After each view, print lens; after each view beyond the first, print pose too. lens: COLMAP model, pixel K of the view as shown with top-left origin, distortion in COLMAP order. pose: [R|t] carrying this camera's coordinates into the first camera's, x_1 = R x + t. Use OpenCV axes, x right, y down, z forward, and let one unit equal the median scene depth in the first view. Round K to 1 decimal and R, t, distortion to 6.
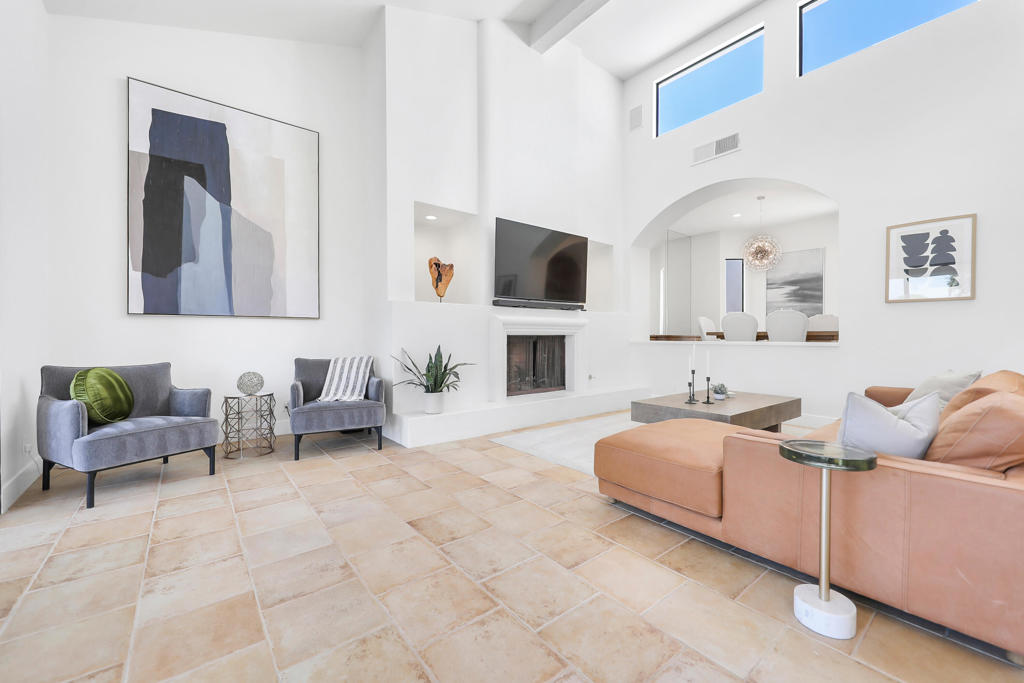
lens RADIAL K [[388.4, 0, 514.5], [0, 388.4, 339.6], [0, 0, 1]] dist [-0.001945, -0.000626]
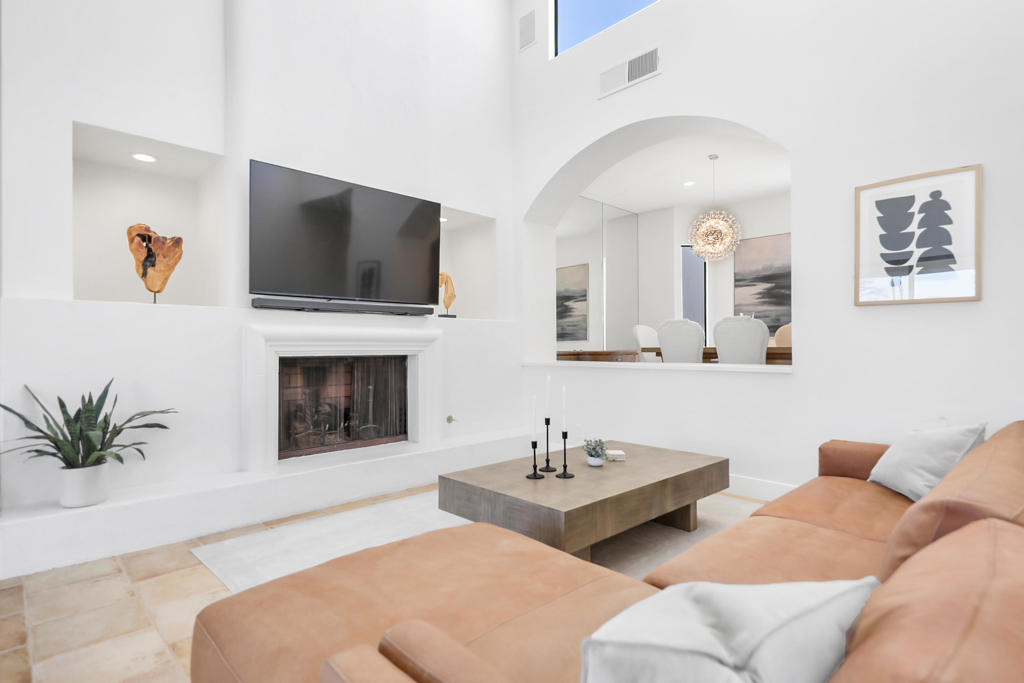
lens RADIAL K [[499.2, 0, 512.2], [0, 499.2, 345.7], [0, 0, 1]] dist [0.012669, -0.001745]
pose [[0.995507, -0.003010, 0.094643, 0.271659], [0.004286, 0.999903, -0.013284, -0.018023], [-0.094593, 0.013630, 0.995423, 0.198335]]
